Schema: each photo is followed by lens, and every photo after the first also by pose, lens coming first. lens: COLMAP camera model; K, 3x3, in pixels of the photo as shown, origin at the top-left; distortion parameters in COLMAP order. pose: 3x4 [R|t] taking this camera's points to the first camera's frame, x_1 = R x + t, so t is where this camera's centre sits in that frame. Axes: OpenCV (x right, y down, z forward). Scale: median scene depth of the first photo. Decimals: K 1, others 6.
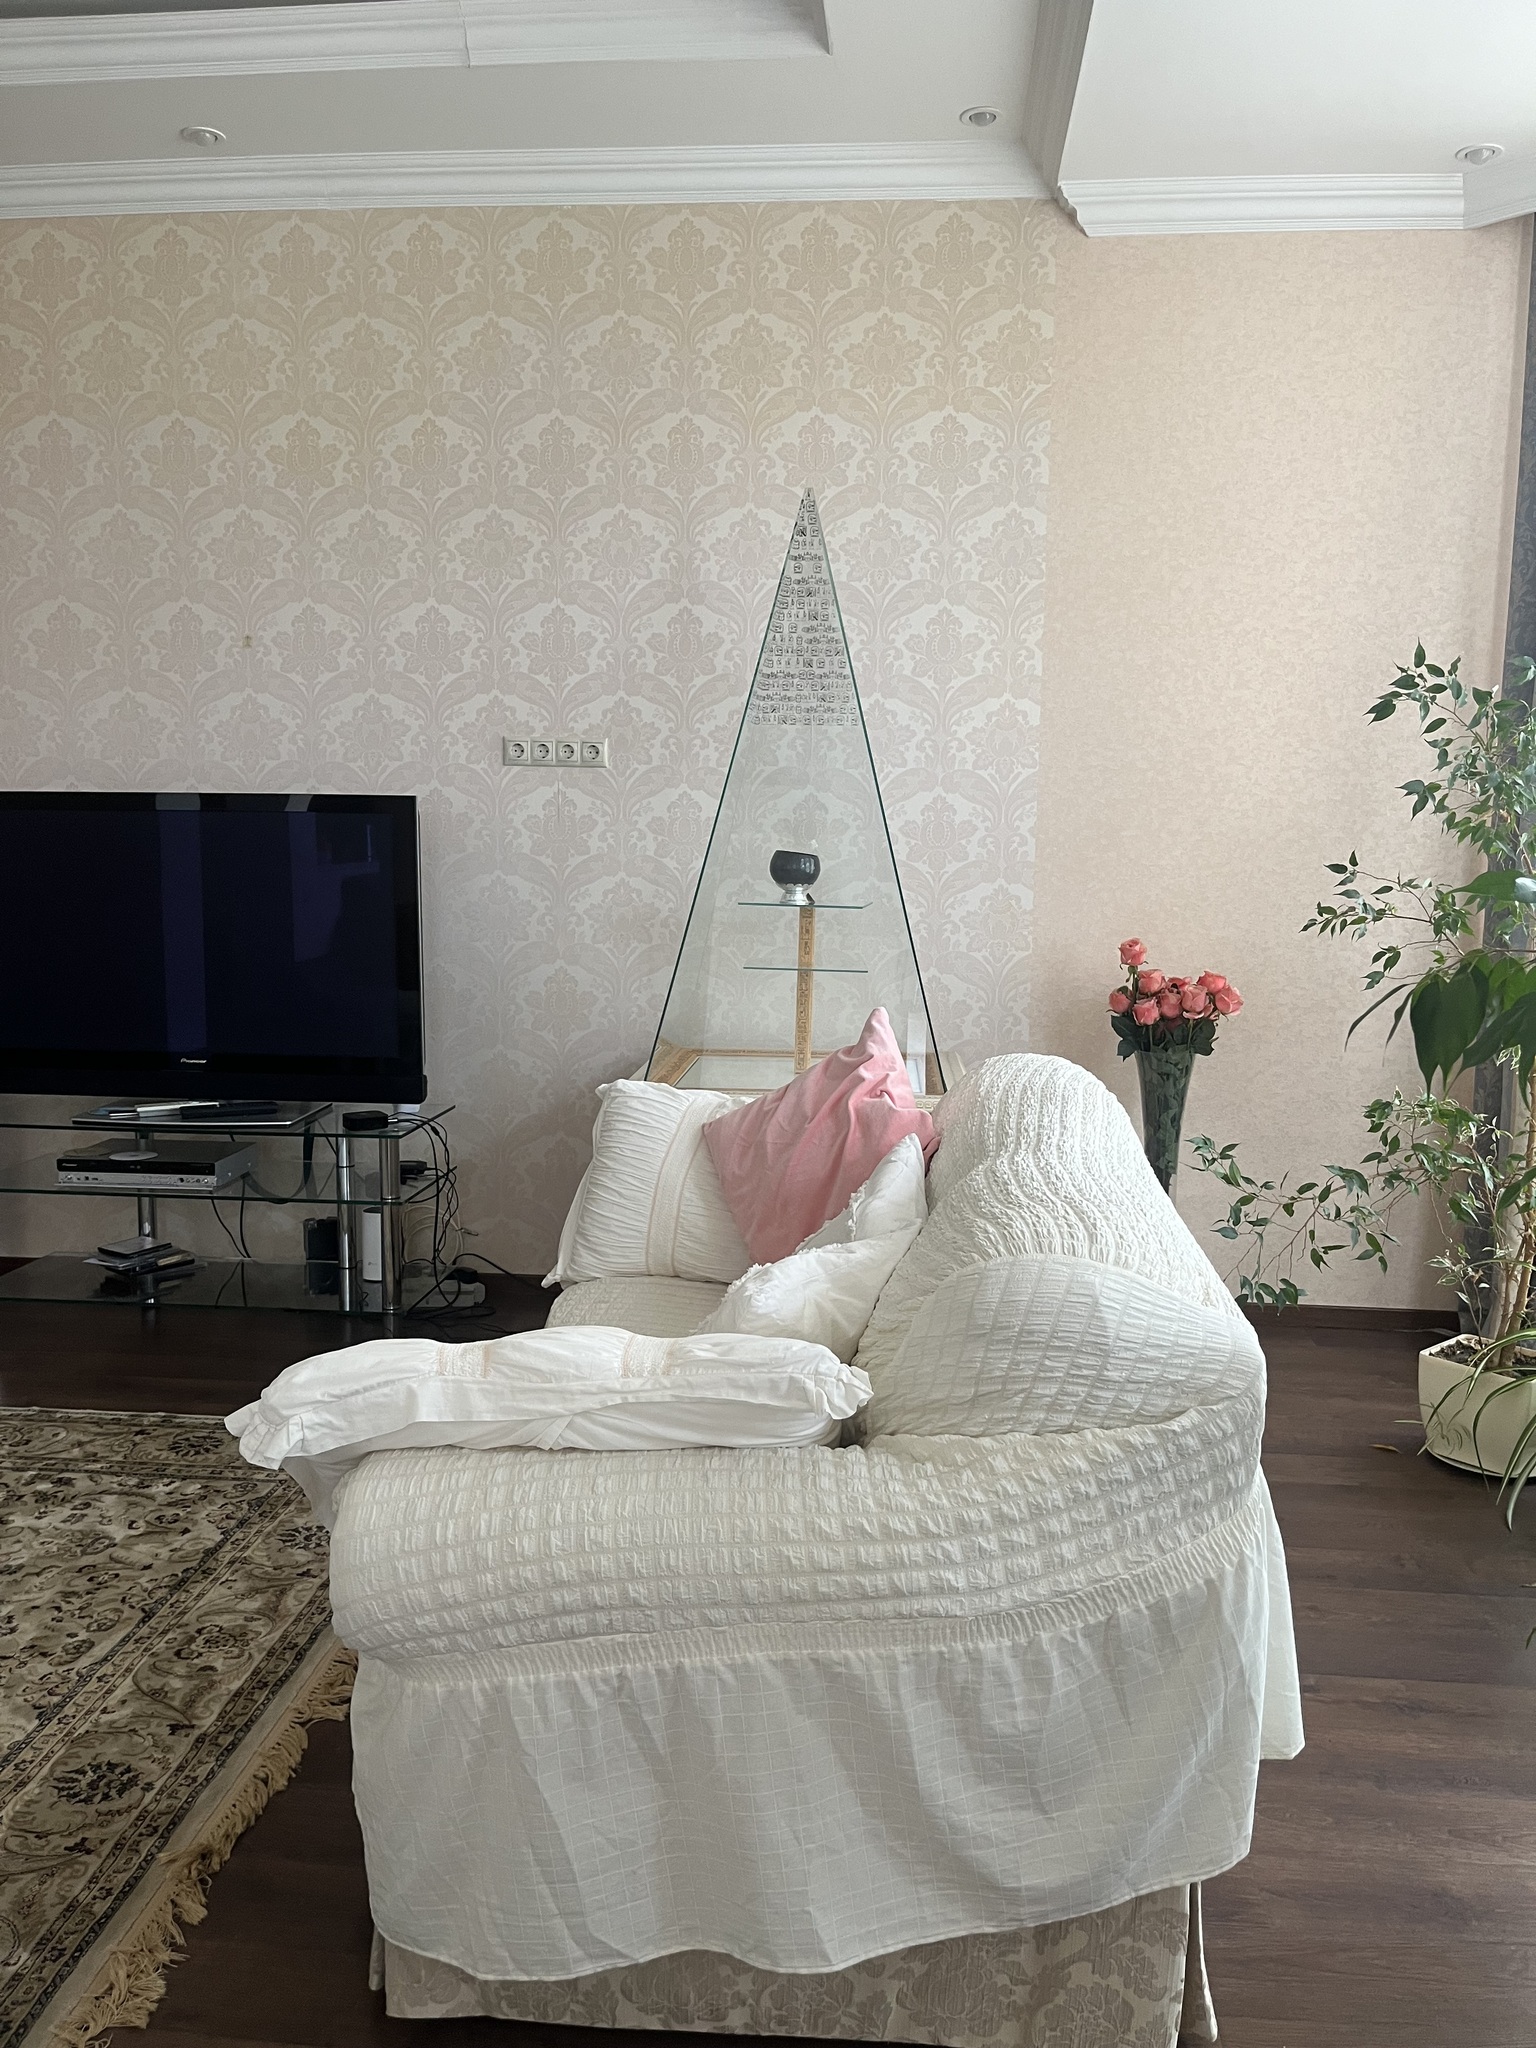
lens RADIAL K [[1551.8, 0, 760.9], [0, 1551.8, 1028.2], [0, 0, 1]] dist [0.072979, -0.104211]
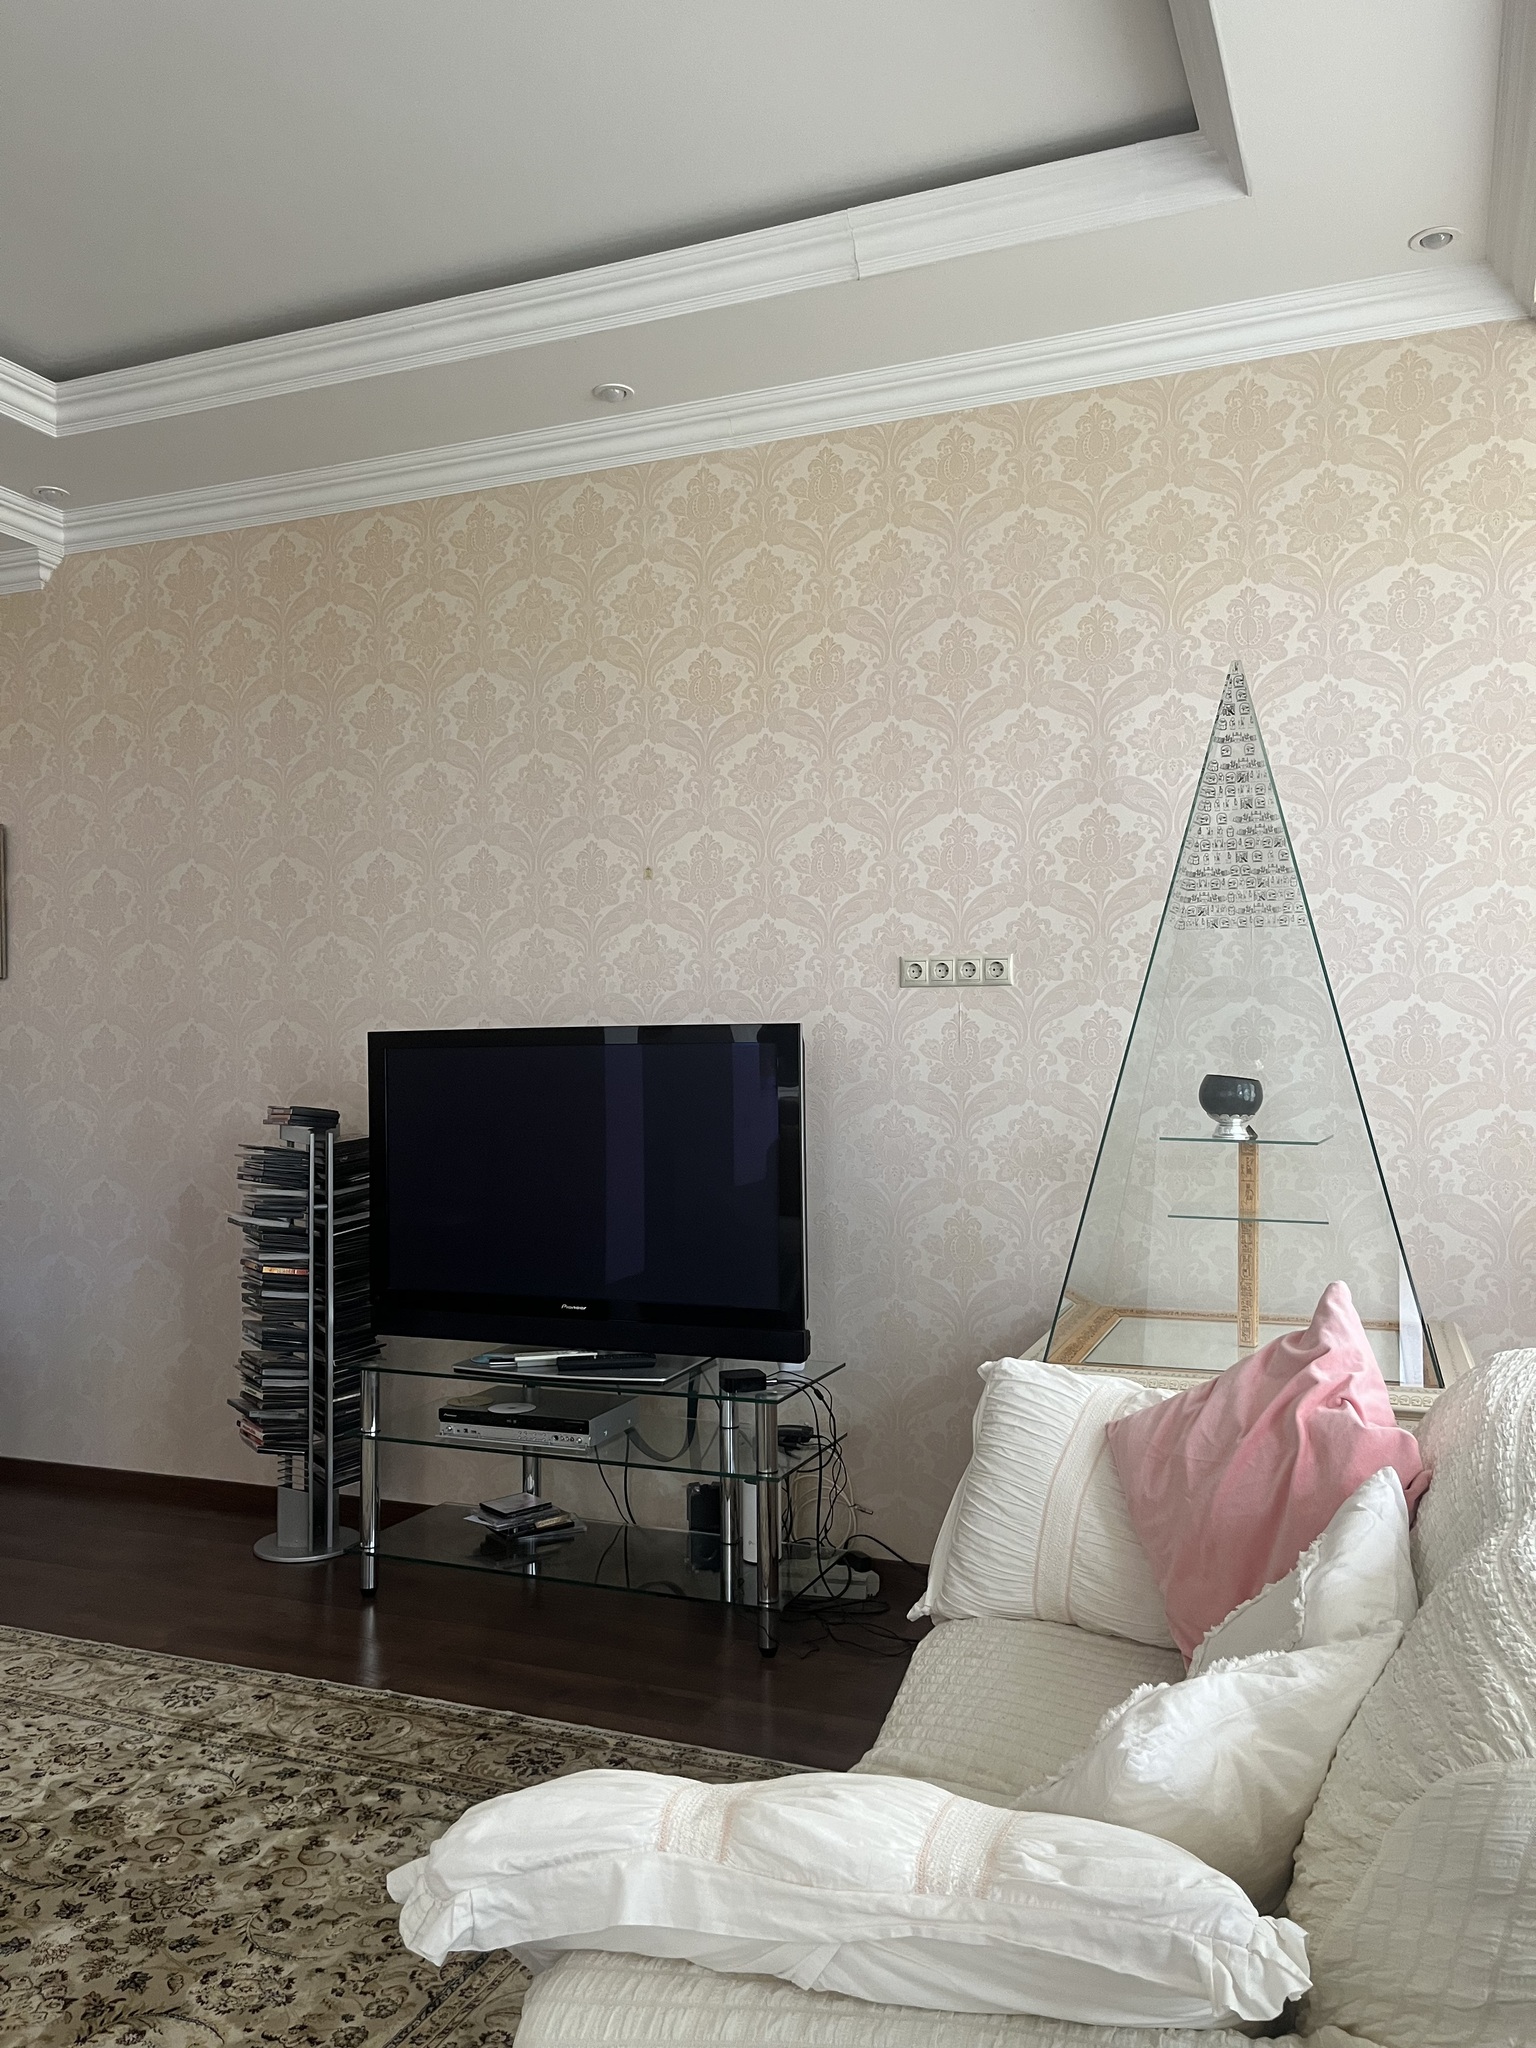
lens RADIAL K [[1551.8, 0, 760.9], [0, 1551.8, 1028.2], [0, 0, 1]] dist [0.072979, -0.104211]
pose [[0.957955, -0.025677, -0.285766, 0.020105], [-0.014448, 0.990407, -0.137426, -0.019387], [0.286554, 0.135776, 0.948394, 0.122232]]
